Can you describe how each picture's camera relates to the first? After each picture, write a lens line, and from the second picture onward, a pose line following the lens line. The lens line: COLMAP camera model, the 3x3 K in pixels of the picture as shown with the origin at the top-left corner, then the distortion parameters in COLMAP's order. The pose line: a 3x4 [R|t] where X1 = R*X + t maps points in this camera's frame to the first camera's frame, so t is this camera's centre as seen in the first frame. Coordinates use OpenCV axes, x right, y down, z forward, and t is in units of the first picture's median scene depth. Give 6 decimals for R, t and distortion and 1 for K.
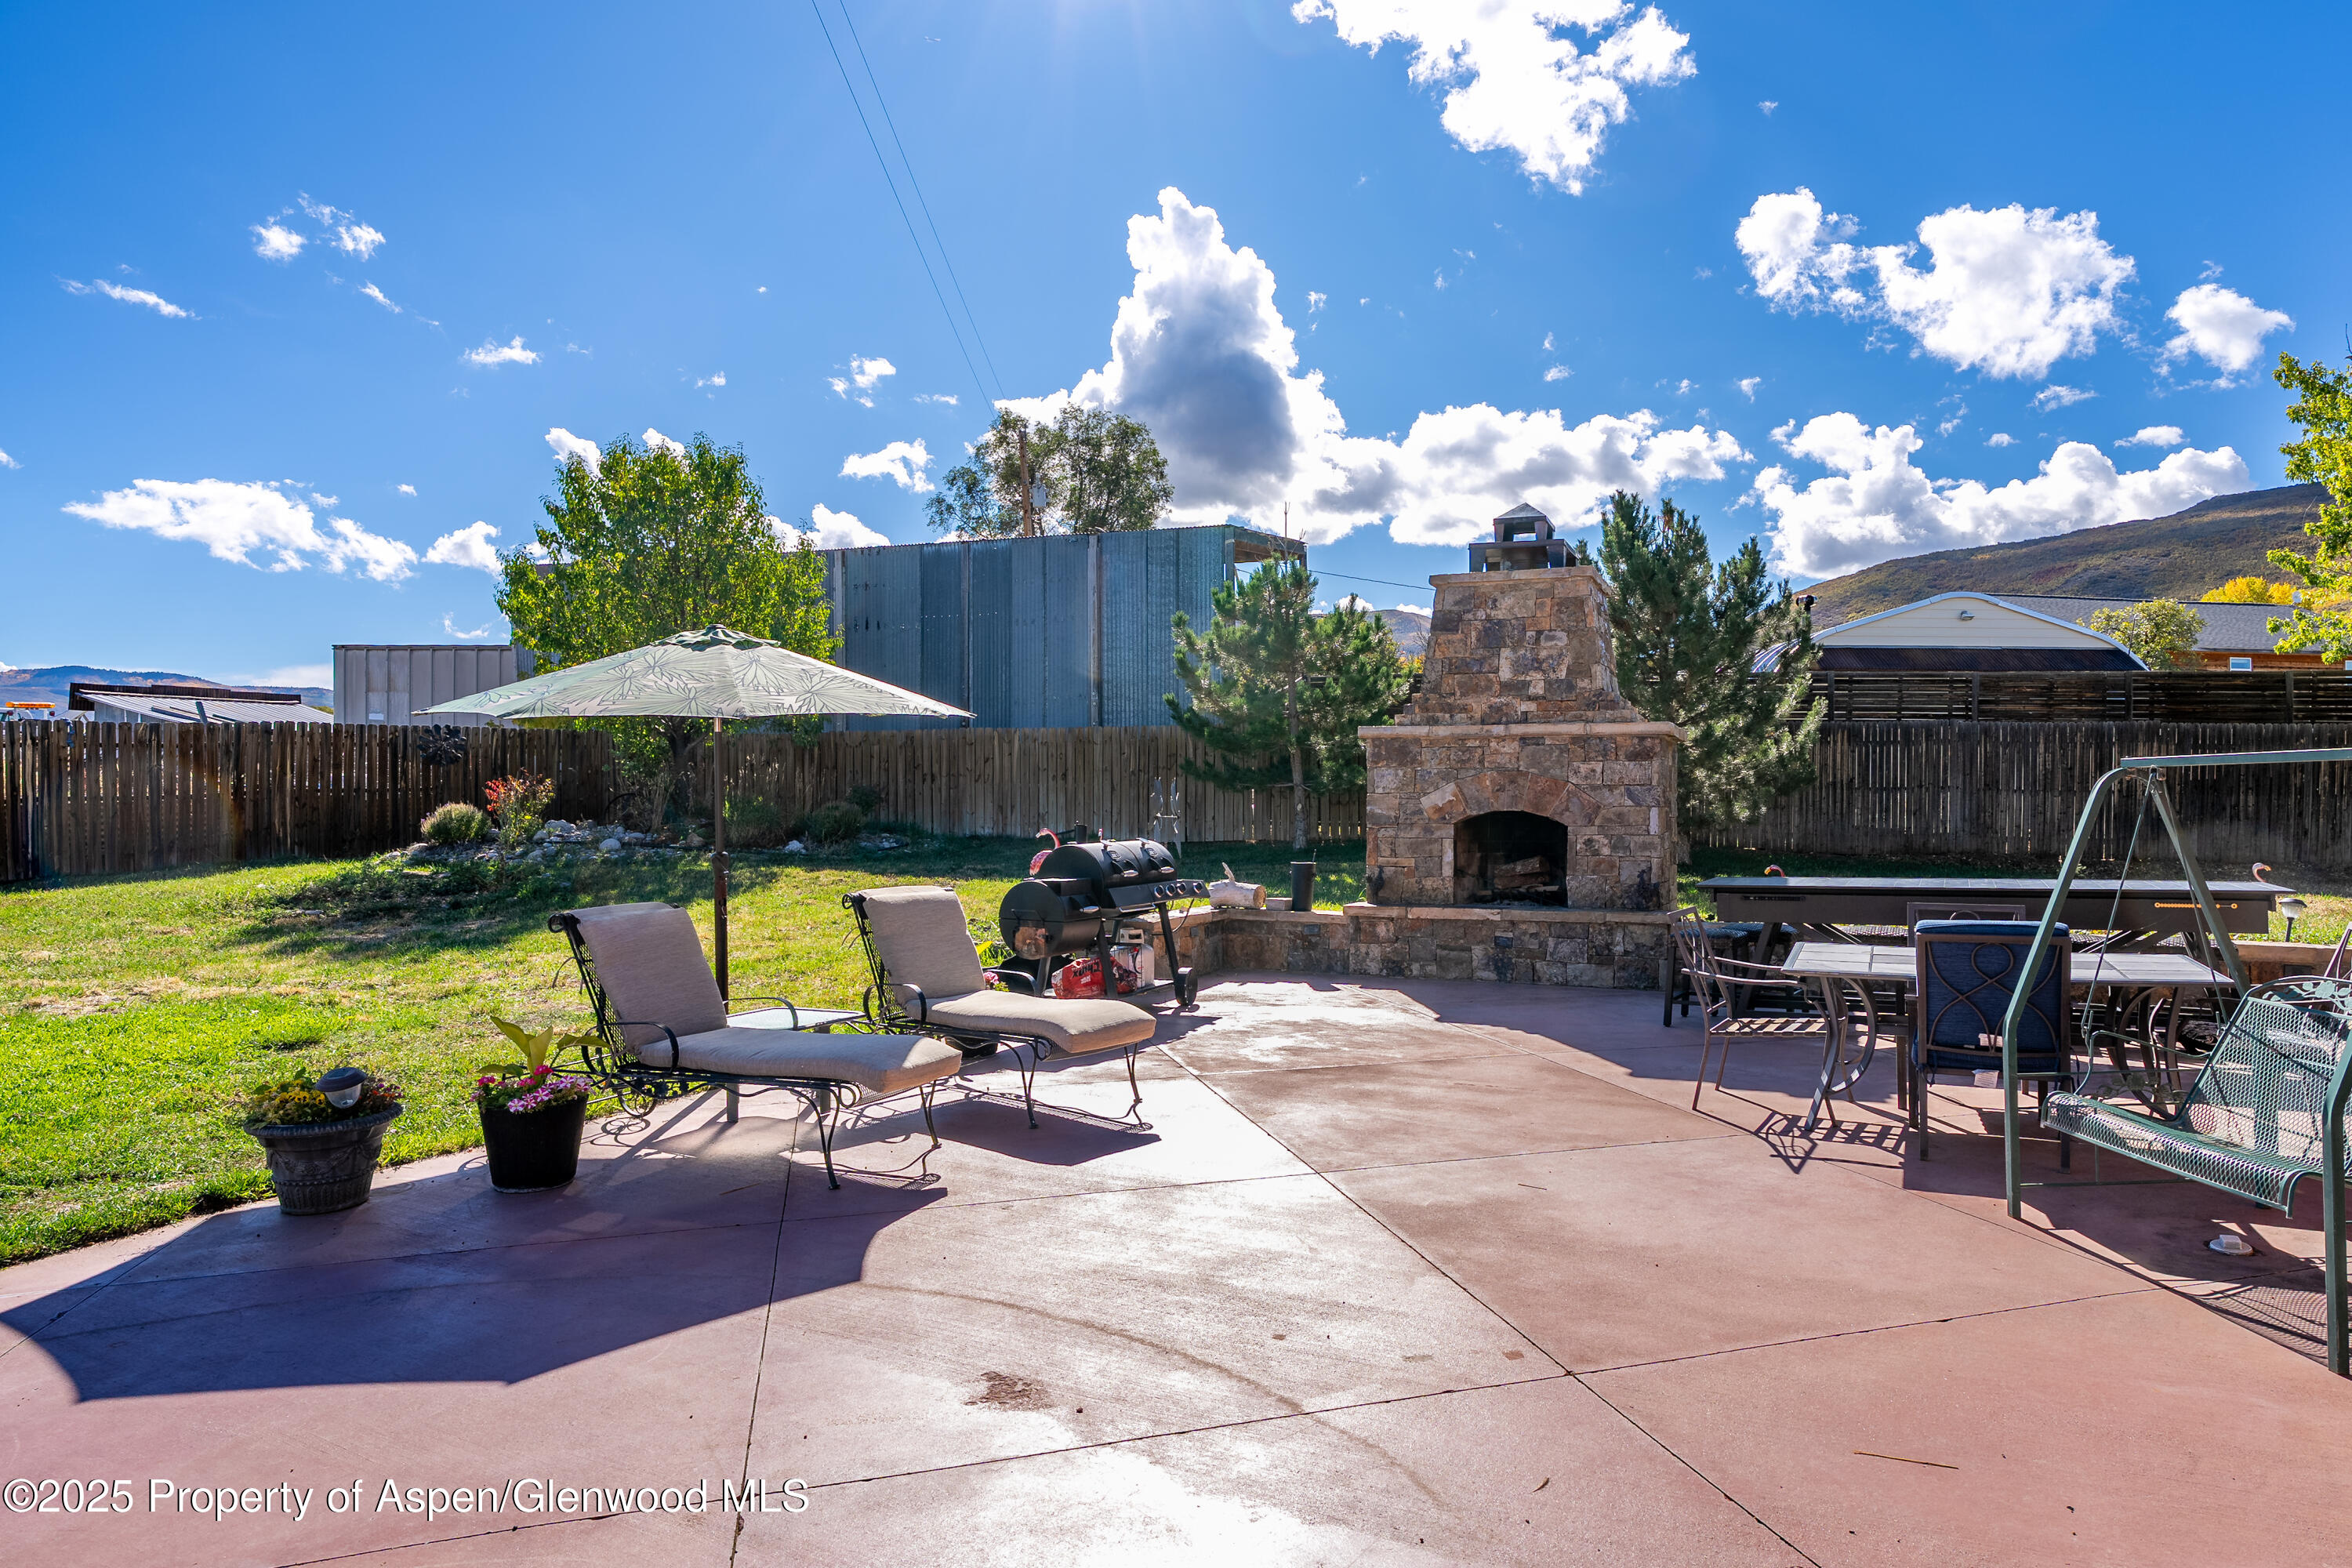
lens RADIAL K [[1286.0, 0, 1175.1], [0, 1286.0, 775.4], [0, 0, 1]] dist [-0.005020, -0.000191]
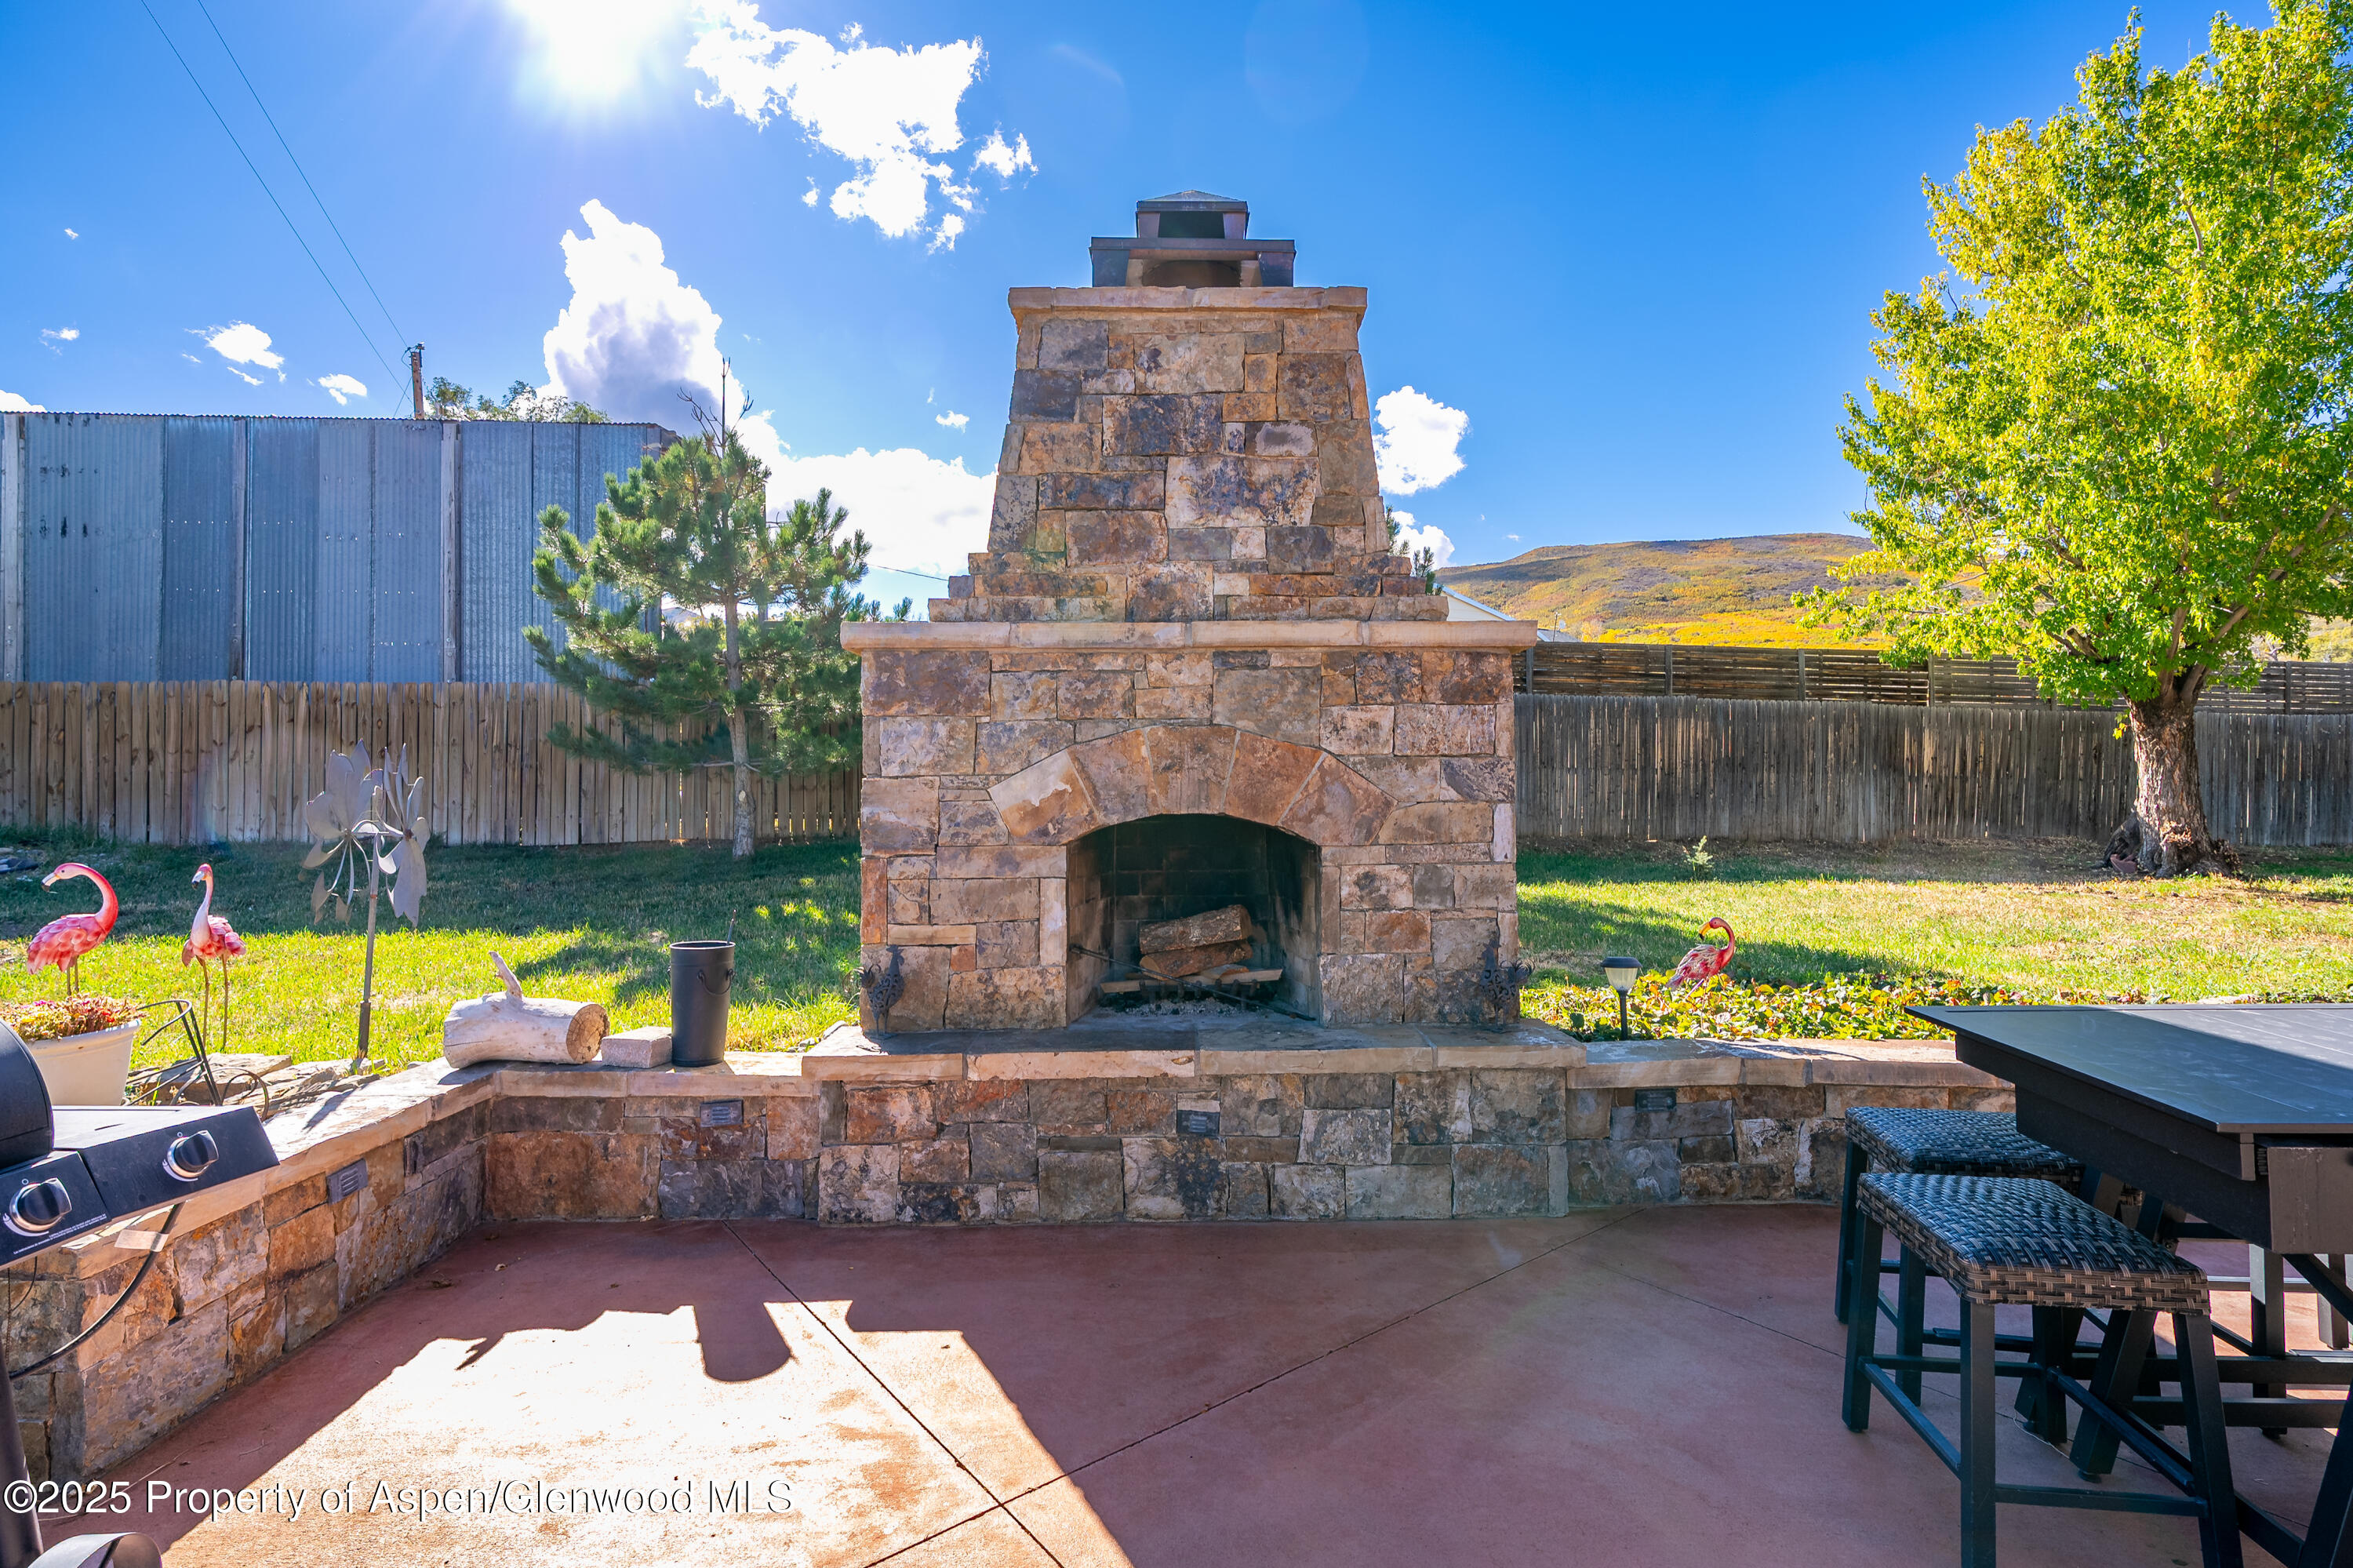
lens RADIAL K [[1079.8, 0, 1191.8], [0, 1079.8, 750.9], [0, 0, 1]] dist [-0.006246, 0.000415]
pose [[0.891610, 0.004619, 0.452781, 0.085507], [-0.001064, 0.999967, -0.008106, 0.008306], [-0.452803, 0.006746, 0.891585, 0.639280]]
